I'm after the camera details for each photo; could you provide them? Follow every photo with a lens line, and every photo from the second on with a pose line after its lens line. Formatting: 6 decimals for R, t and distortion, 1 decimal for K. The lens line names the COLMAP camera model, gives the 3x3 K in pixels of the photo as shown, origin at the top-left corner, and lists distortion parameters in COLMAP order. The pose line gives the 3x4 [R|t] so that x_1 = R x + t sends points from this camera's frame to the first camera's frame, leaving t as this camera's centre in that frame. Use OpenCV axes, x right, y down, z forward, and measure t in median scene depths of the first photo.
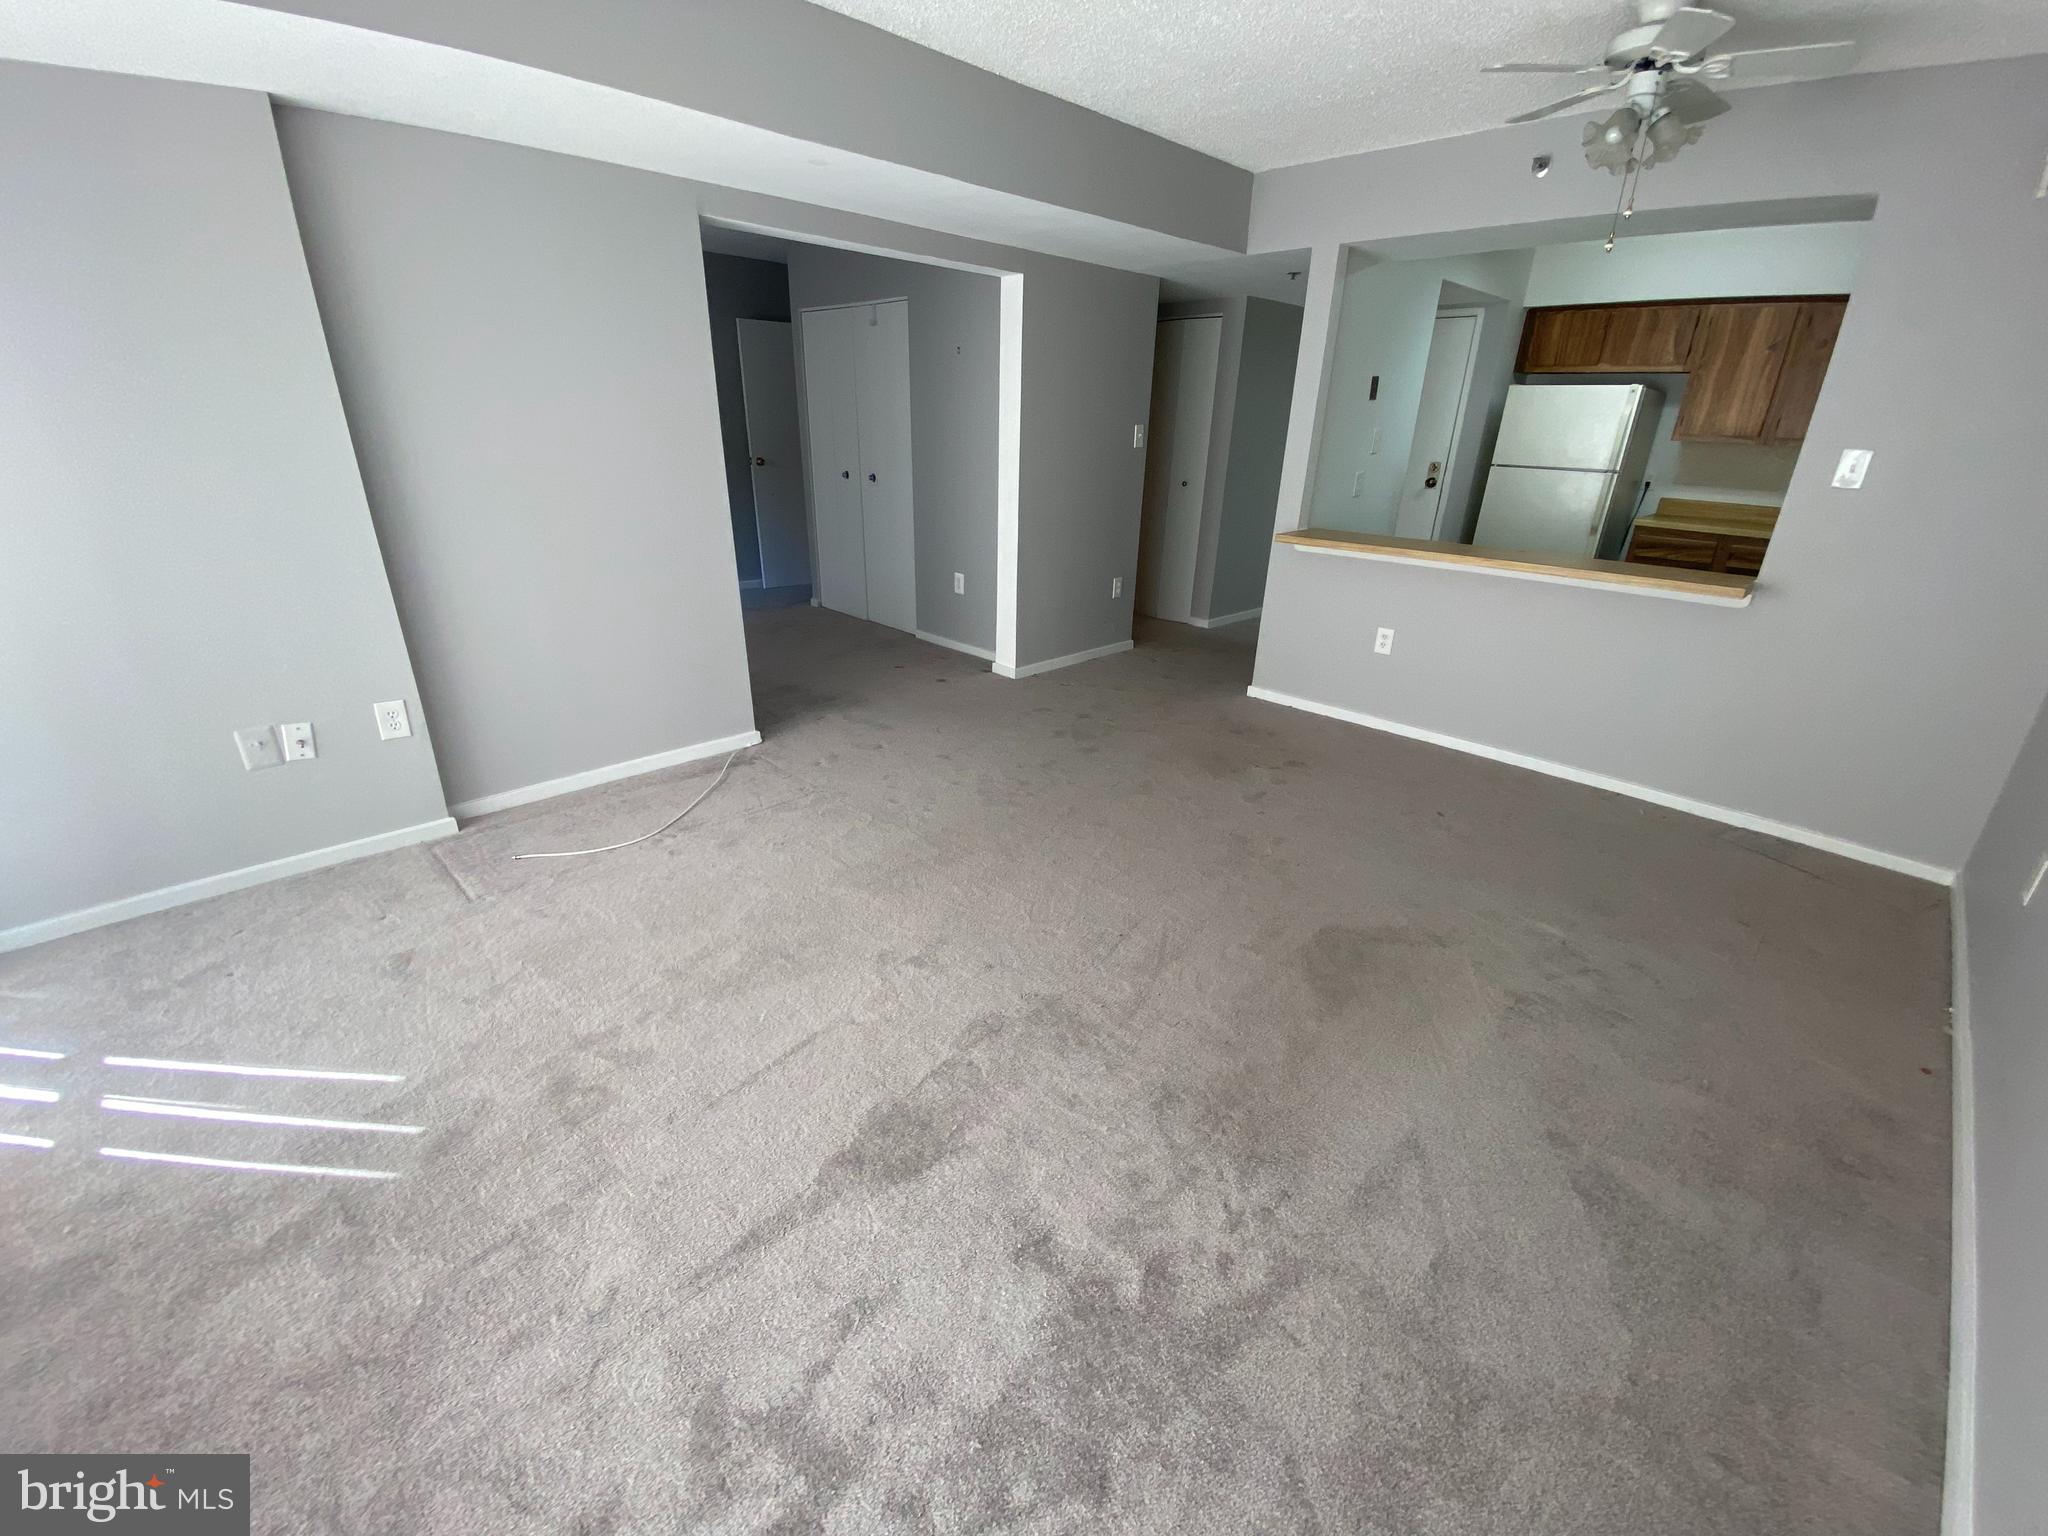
lens RADIAL K [[838.6, 0, 1010.2], [0, 838.6, 773.6], [0, 0, 1]] dist [0.038565, -0.032146]
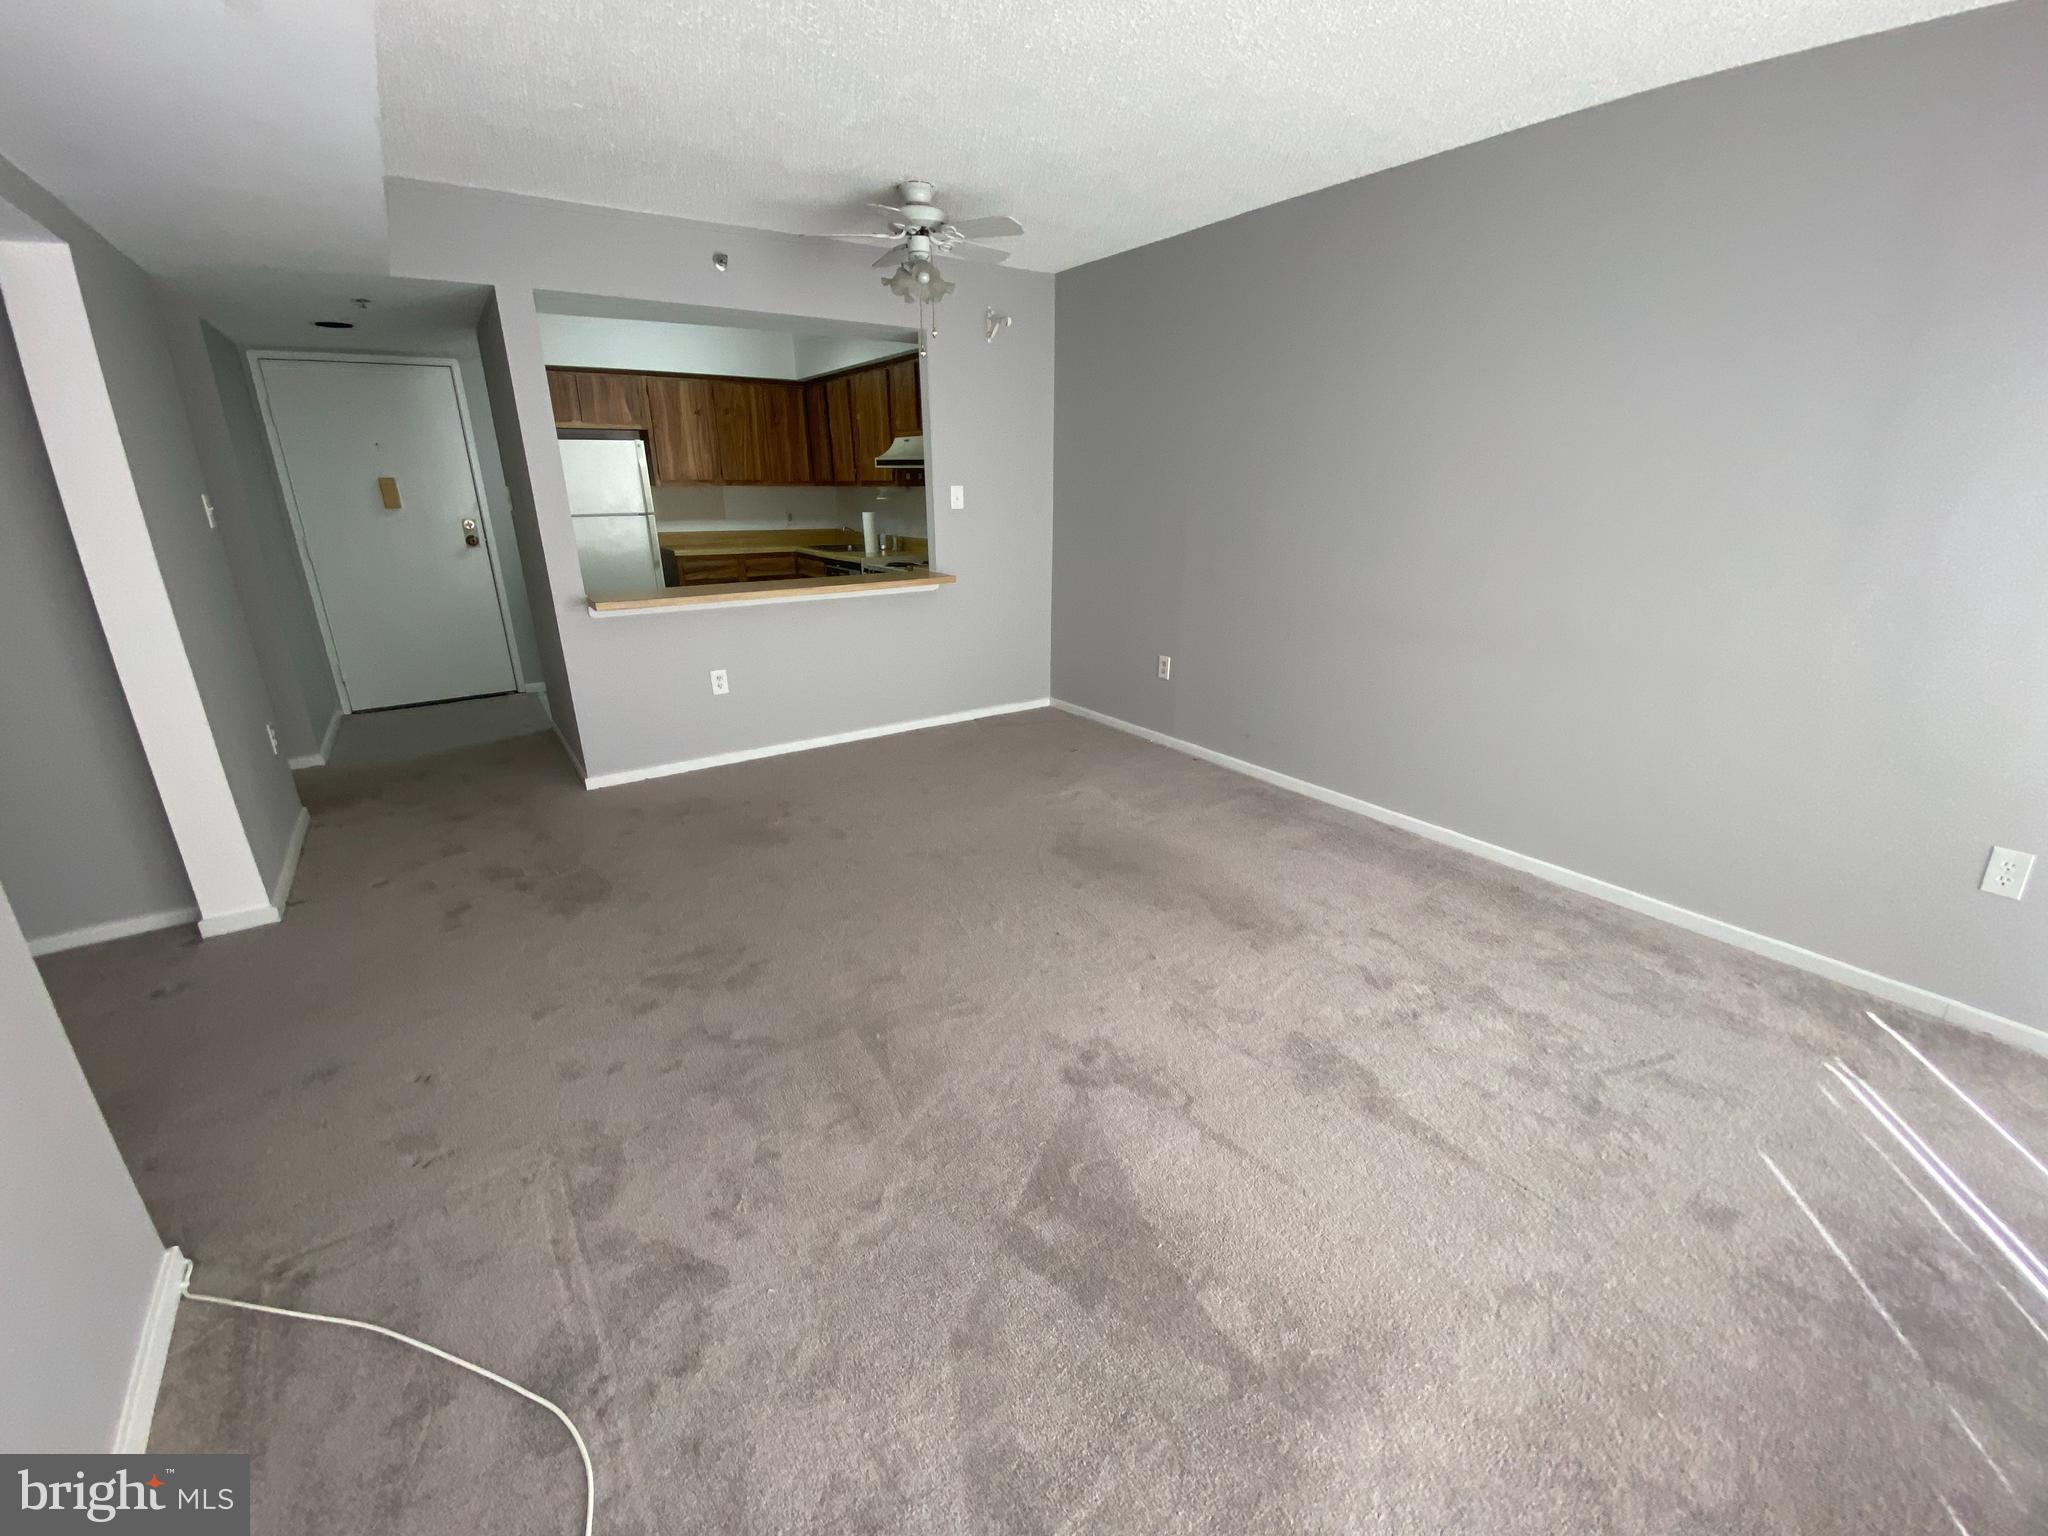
lens RADIAL K [[838.6, 0, 1010.2], [0, 838.6, 773.6], [0, 0, 1]] dist [0.038565, -0.032146]
pose [[0.158831, -0.353298, 0.921929, -0.503504], [0.390642, 0.880069, 0.269957, -0.196410], [-0.906737, 0.317267, 0.277795, 0.411046]]
